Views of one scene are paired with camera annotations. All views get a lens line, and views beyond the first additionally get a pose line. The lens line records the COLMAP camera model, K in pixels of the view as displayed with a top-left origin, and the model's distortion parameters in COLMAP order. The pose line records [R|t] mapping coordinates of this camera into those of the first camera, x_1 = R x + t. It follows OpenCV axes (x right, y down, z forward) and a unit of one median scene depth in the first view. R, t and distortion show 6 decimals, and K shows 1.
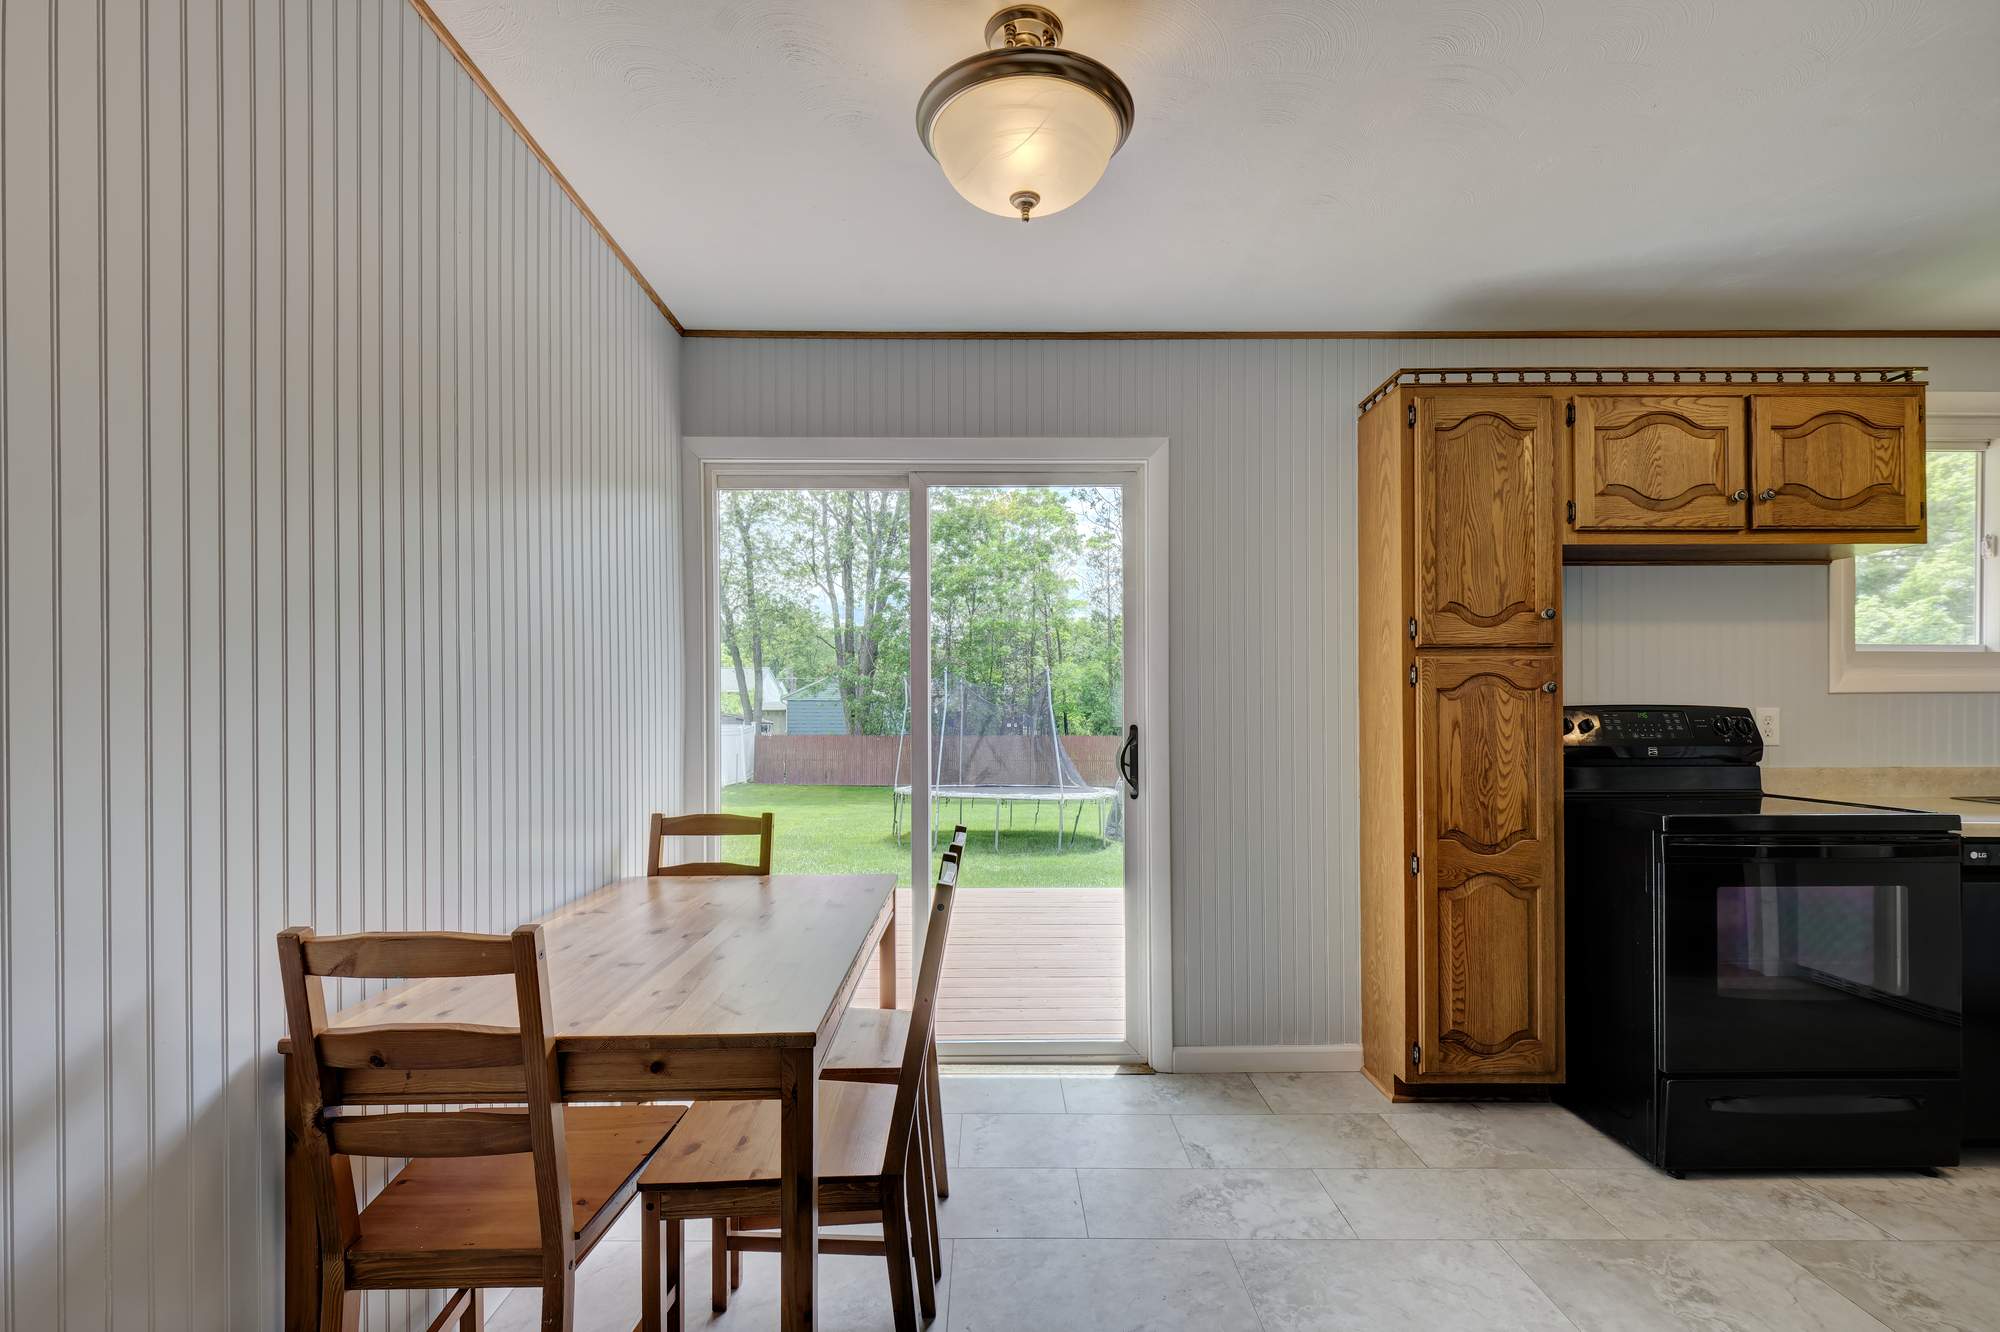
lens RADIAL K [[886.7, 0, 994.6], [0, 886.7, 710.4], [0, 0, 1]] dist [-0.001185, -0.000577]
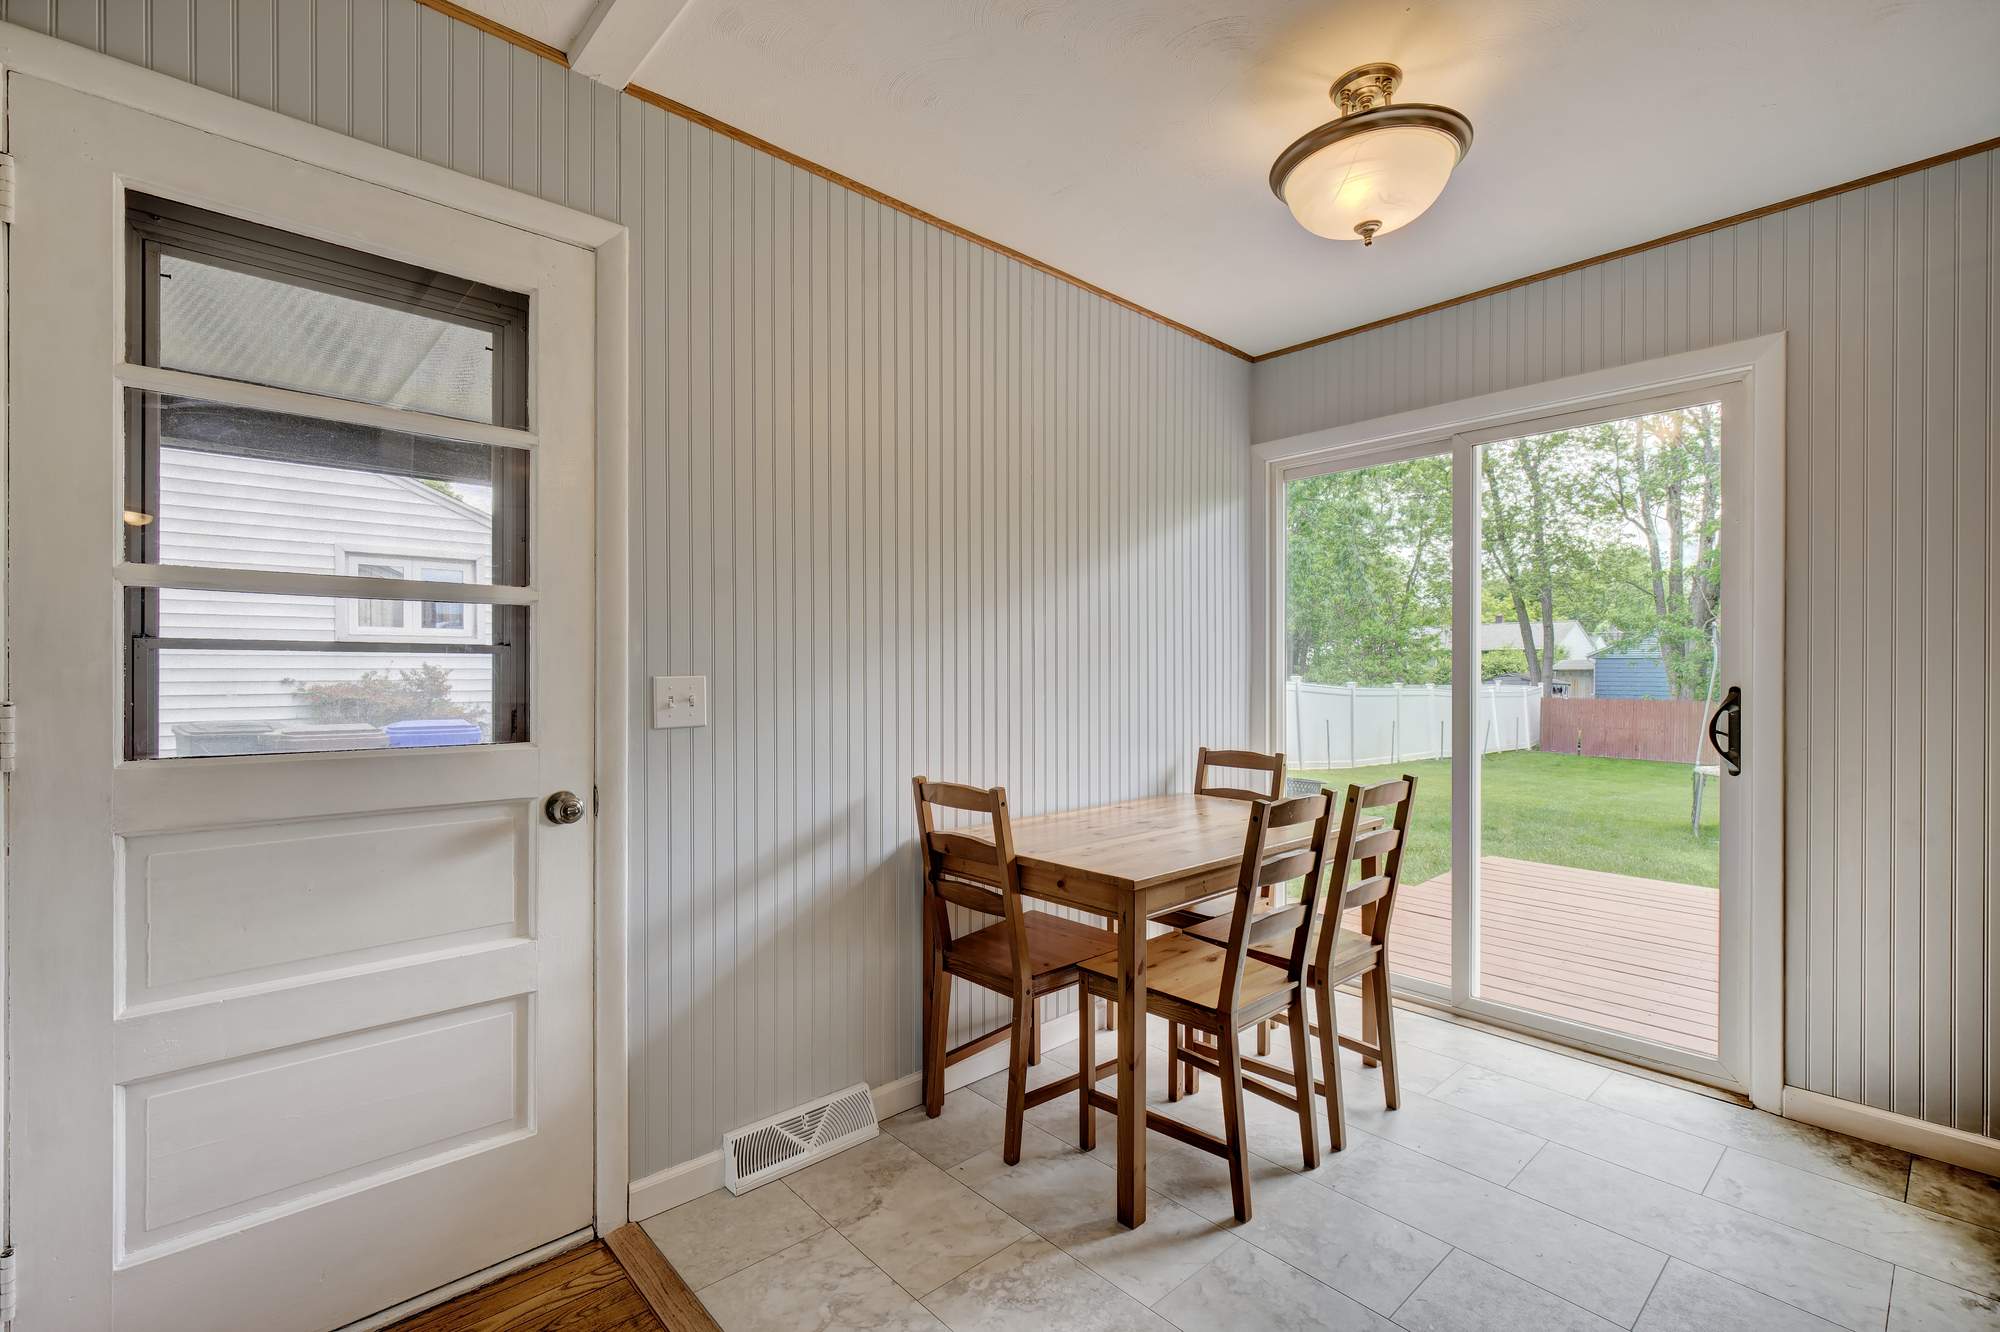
lens RADIAL K [[885.3, 0, 994.5], [0, 885.3, 675.8], [0, 0, 1]] dist [0.006074, 0.000237]
pose [[0.660772, 0.008442, -0.750539, 0.372112], [-0.002995, 0.999958, 0.008611, 0.001080], [0.750581, -0.003442, 0.660770, -0.086893]]
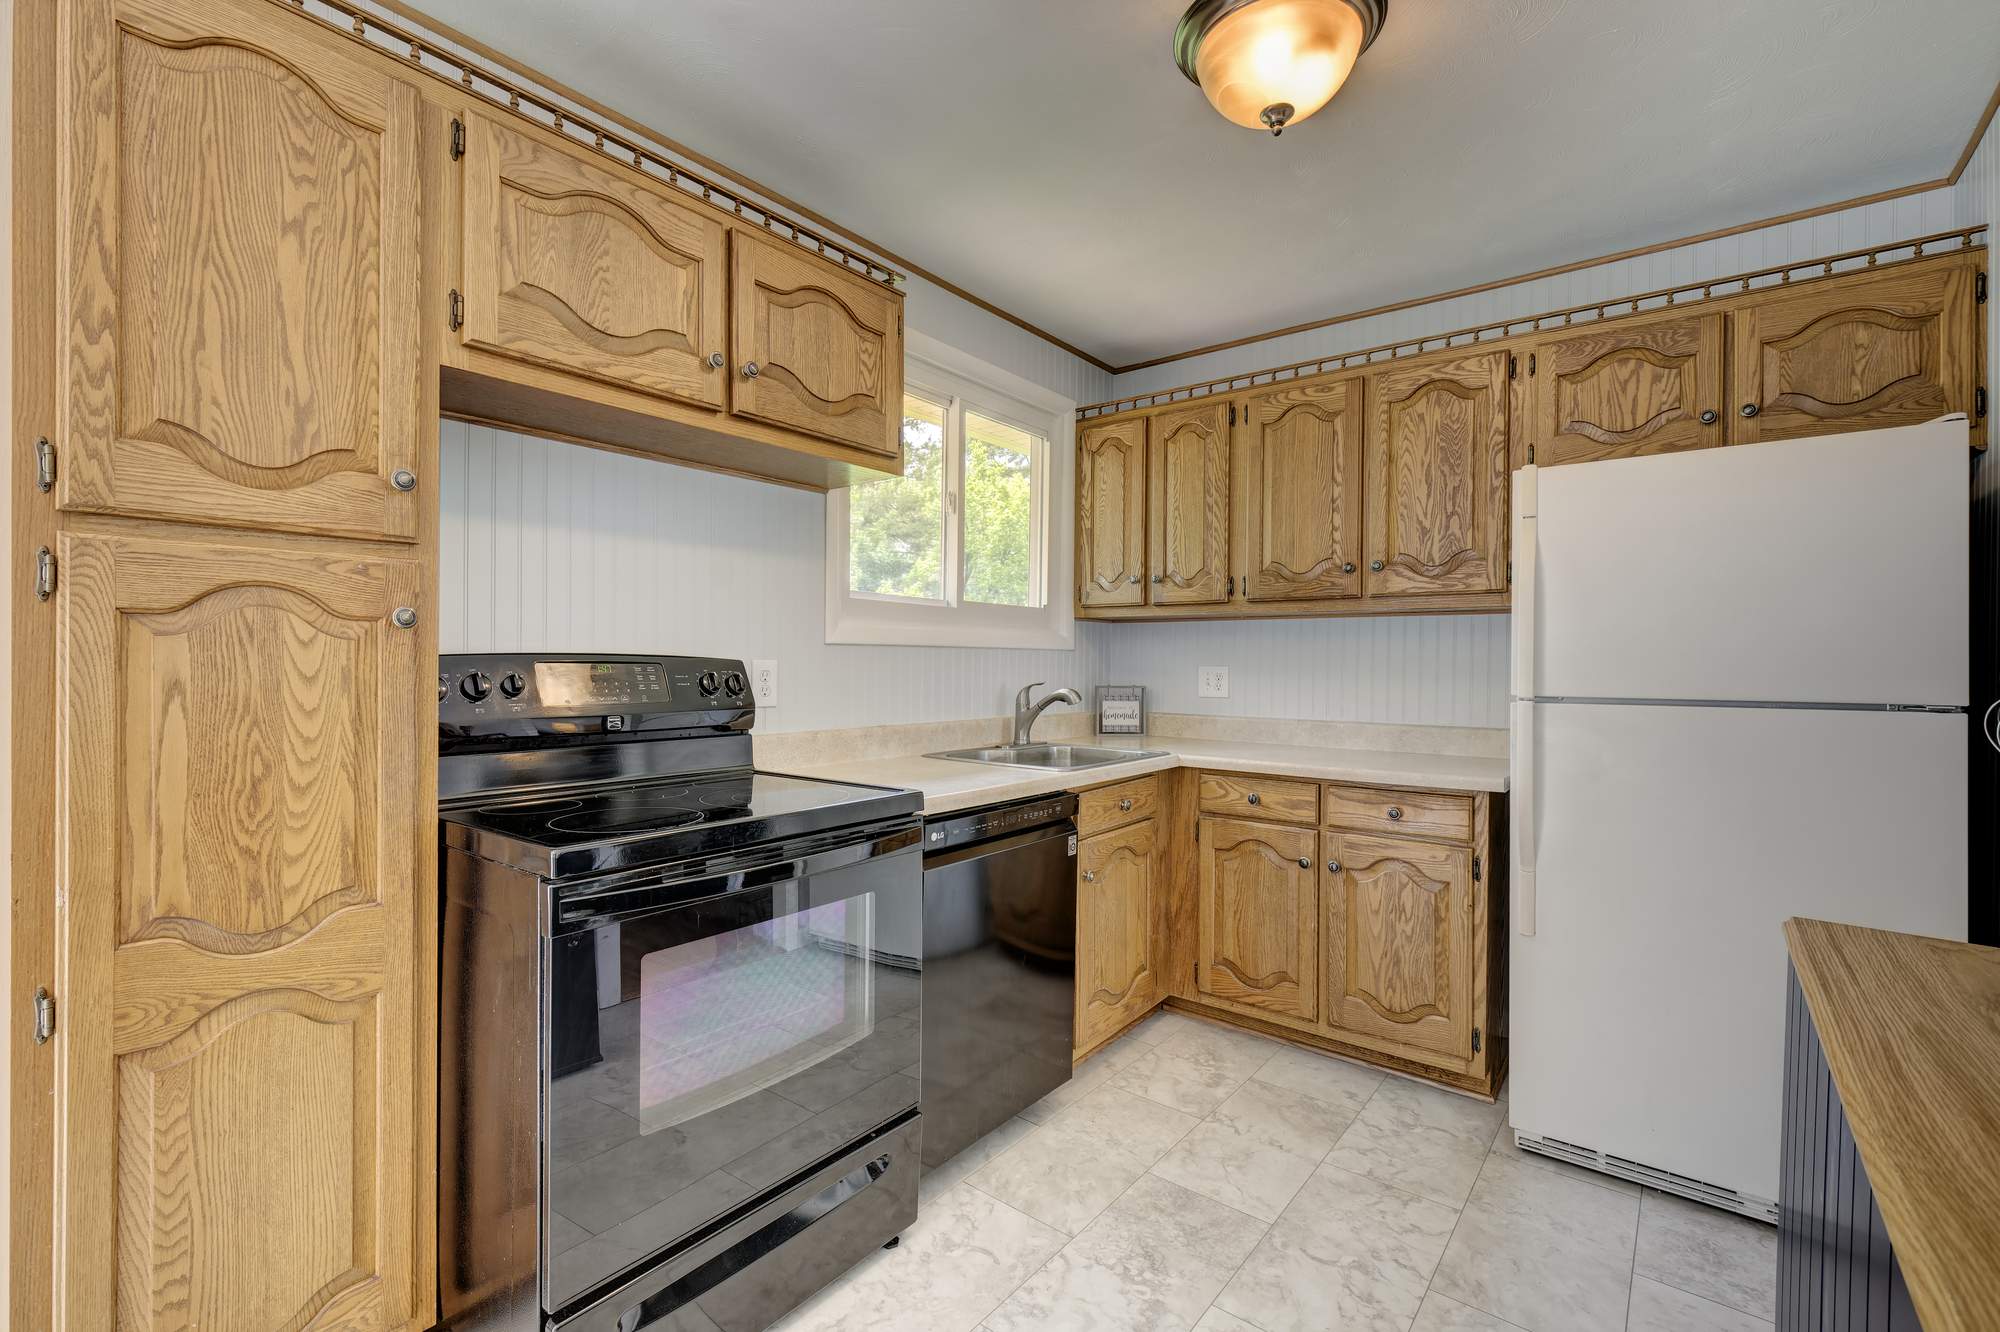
lens RADIAL K [[881.8, 0, 995.5], [0, 881.8, 663.8], [0, 0, 1]] dist [0.014402, -0.009025]
pose [[0.626884, 0.007181, 0.779080, 0.427650], [-0.009147, 0.999956, -0.001856, 0.000236], [-0.779059, -0.005963, 0.626922, 0.375610]]
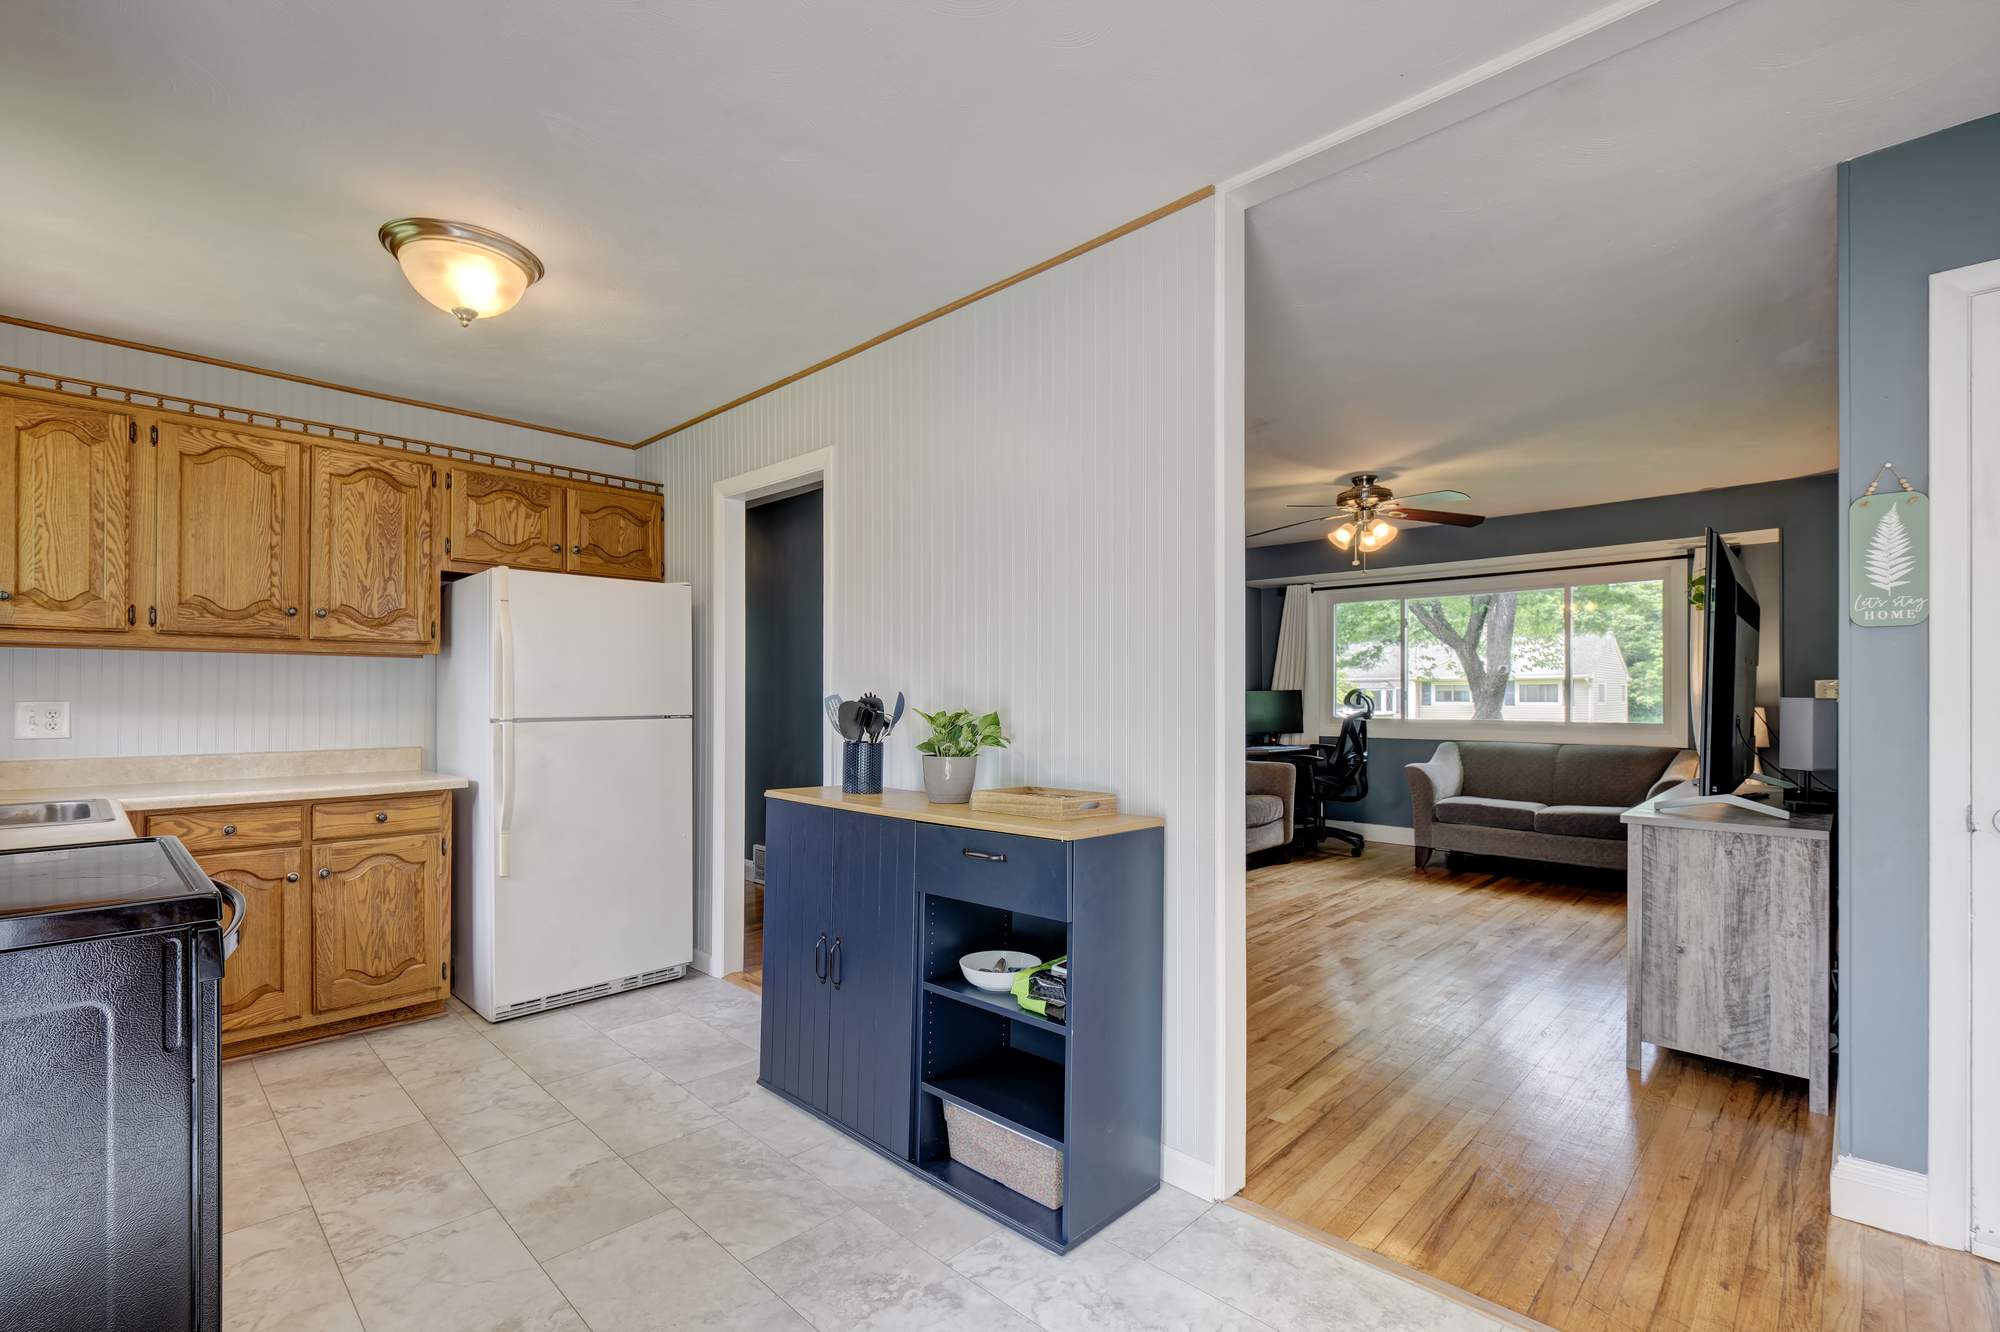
lens RADIAL K [[892.8, 0, 994.5], [0, 892.8, 685.4], [0, 0, 1]] dist [0.022079, -0.015115]
pose [[-0.712249, 0.010955, 0.701842, -0.002519], [0.003225, 0.999919, -0.012335, -0.004324], [-0.701920, -0.006522, -0.712226, 0.922473]]
